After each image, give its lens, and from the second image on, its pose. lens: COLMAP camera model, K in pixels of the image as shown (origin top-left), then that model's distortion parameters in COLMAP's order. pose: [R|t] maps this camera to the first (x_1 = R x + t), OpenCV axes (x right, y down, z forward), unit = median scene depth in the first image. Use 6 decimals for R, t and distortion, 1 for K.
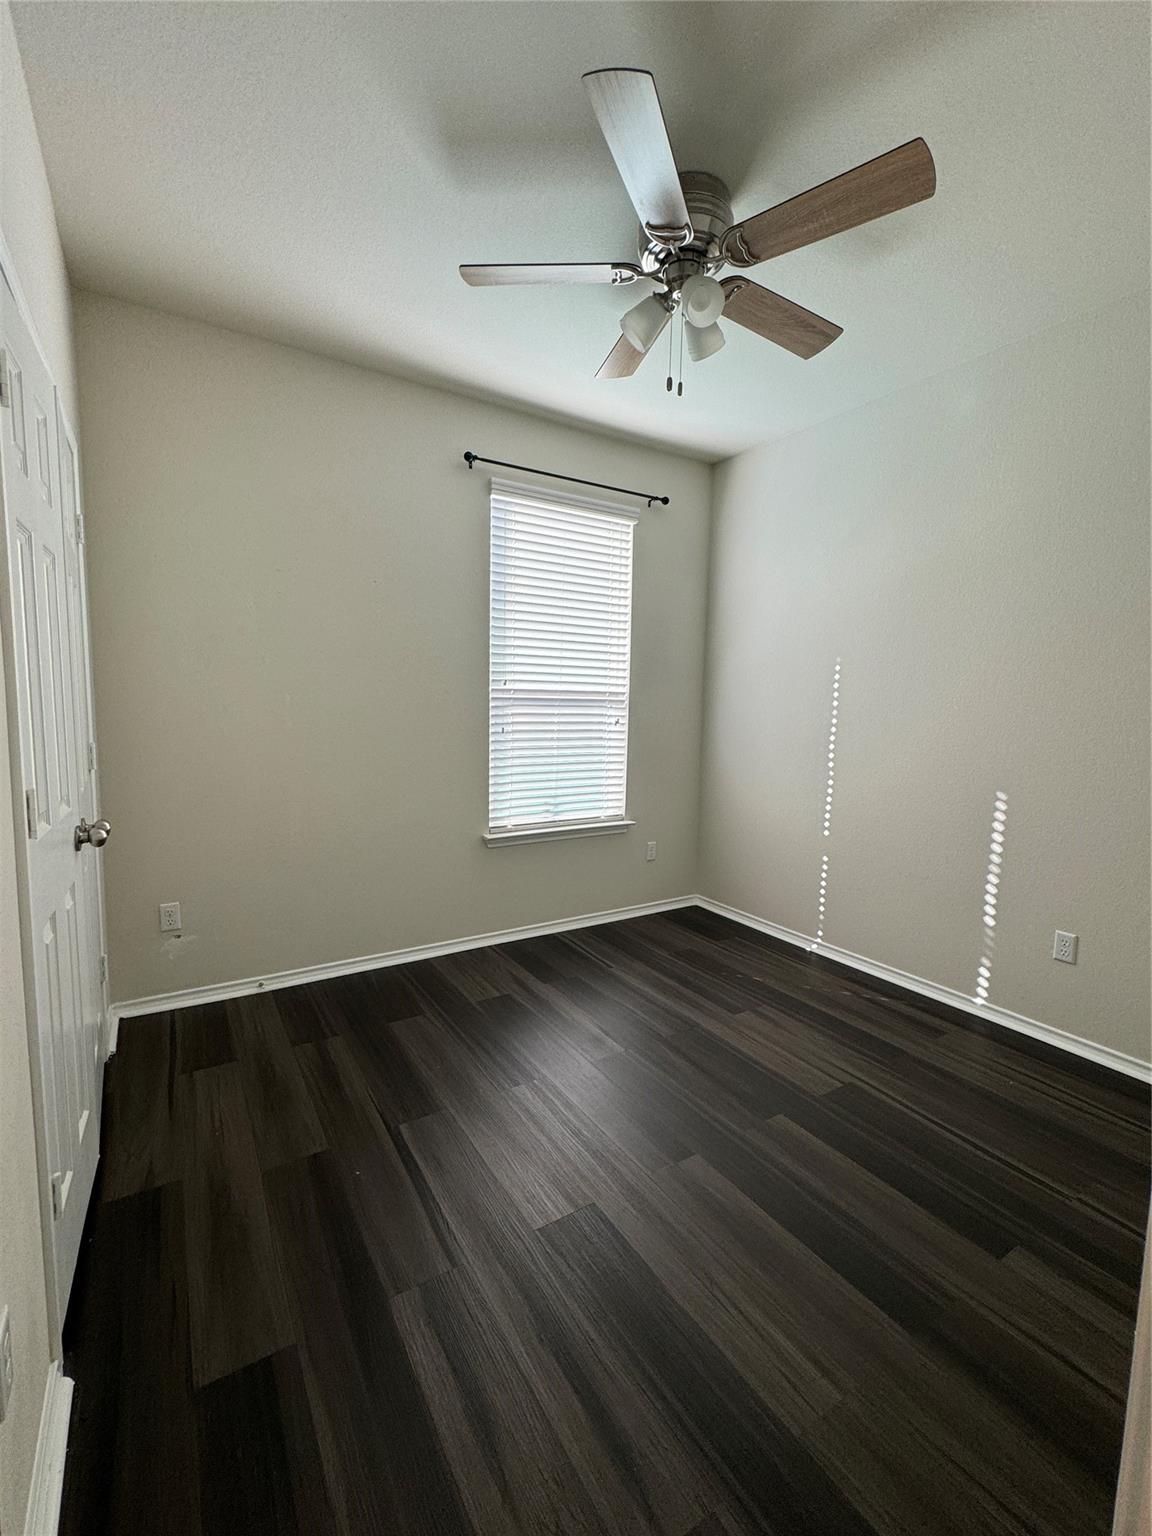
lens RADIAL K [[658.6, 0, 576.0], [0, 658.6, 768.0], [0, 0, 1]] dist [0.000006, 0.000000]
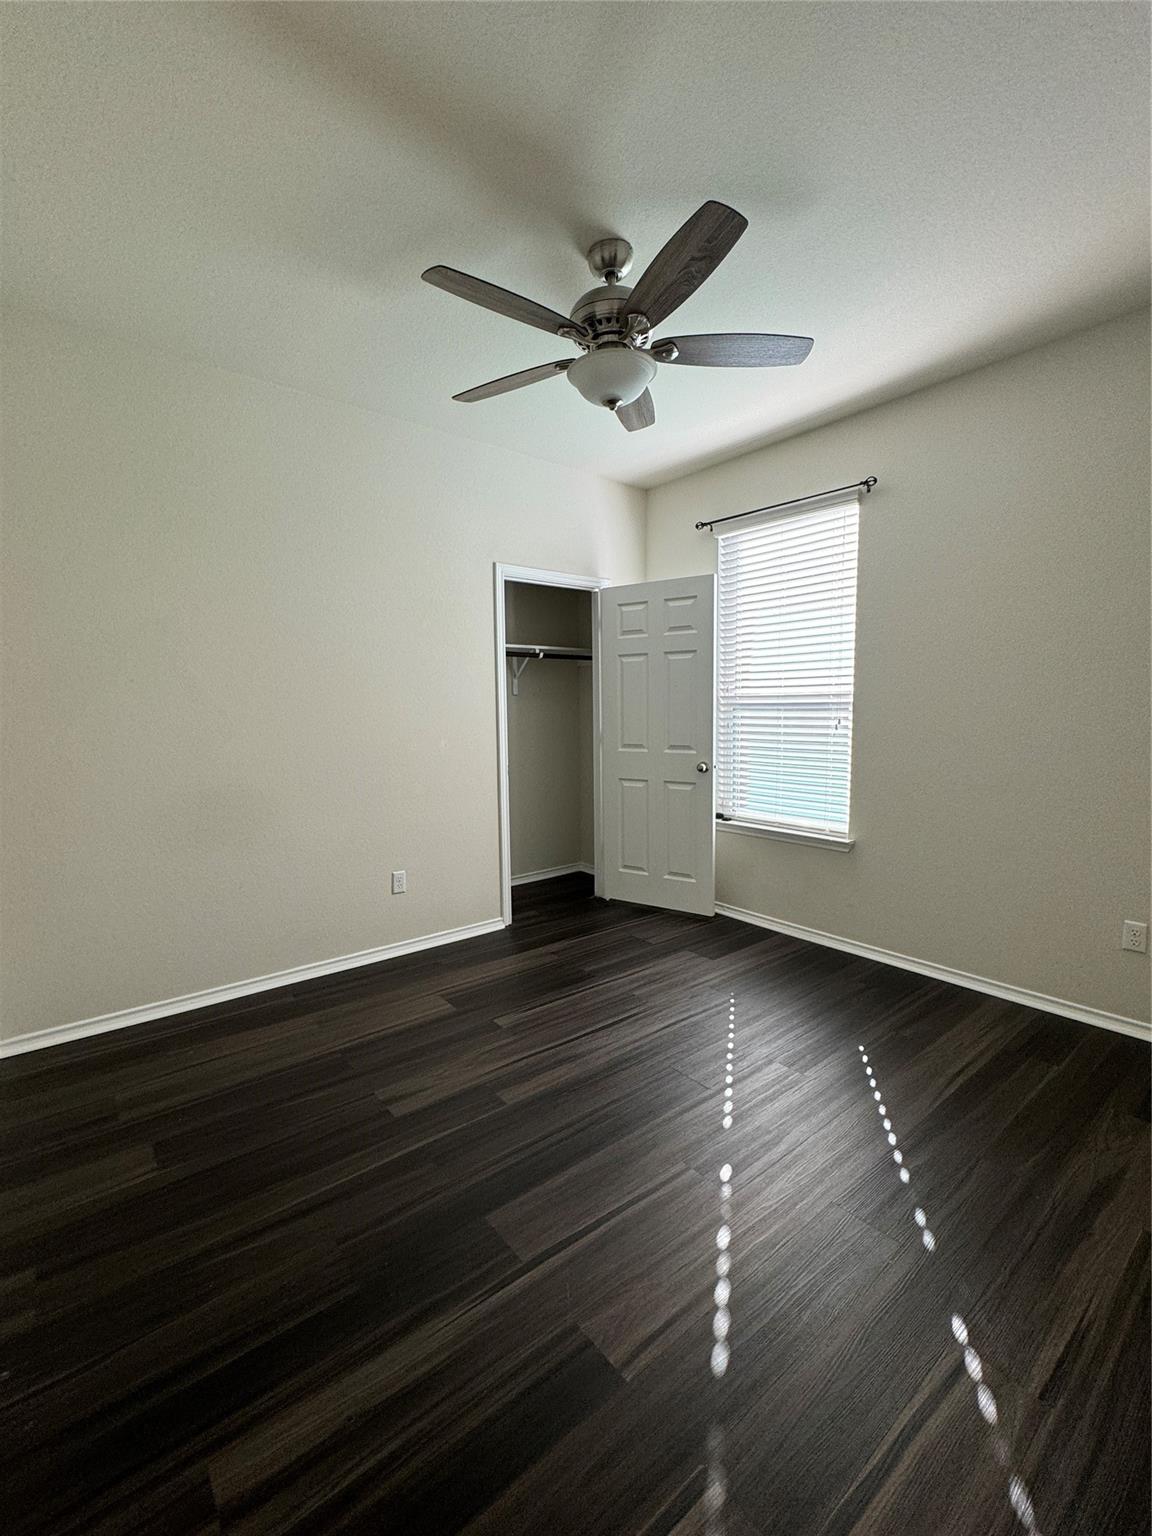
lens RADIAL K [[658.6, 0, 576.0], [0, 658.6, 768.0], [0, 0, 1]] dist [0.000006, 0.000000]
pose [[0.102834, 0.070061, -0.992228, 0.941805], [-0.084264, 0.994544, 0.061491, -0.036129], [0.991123, 0.077286, 0.108176, 0.544055]]
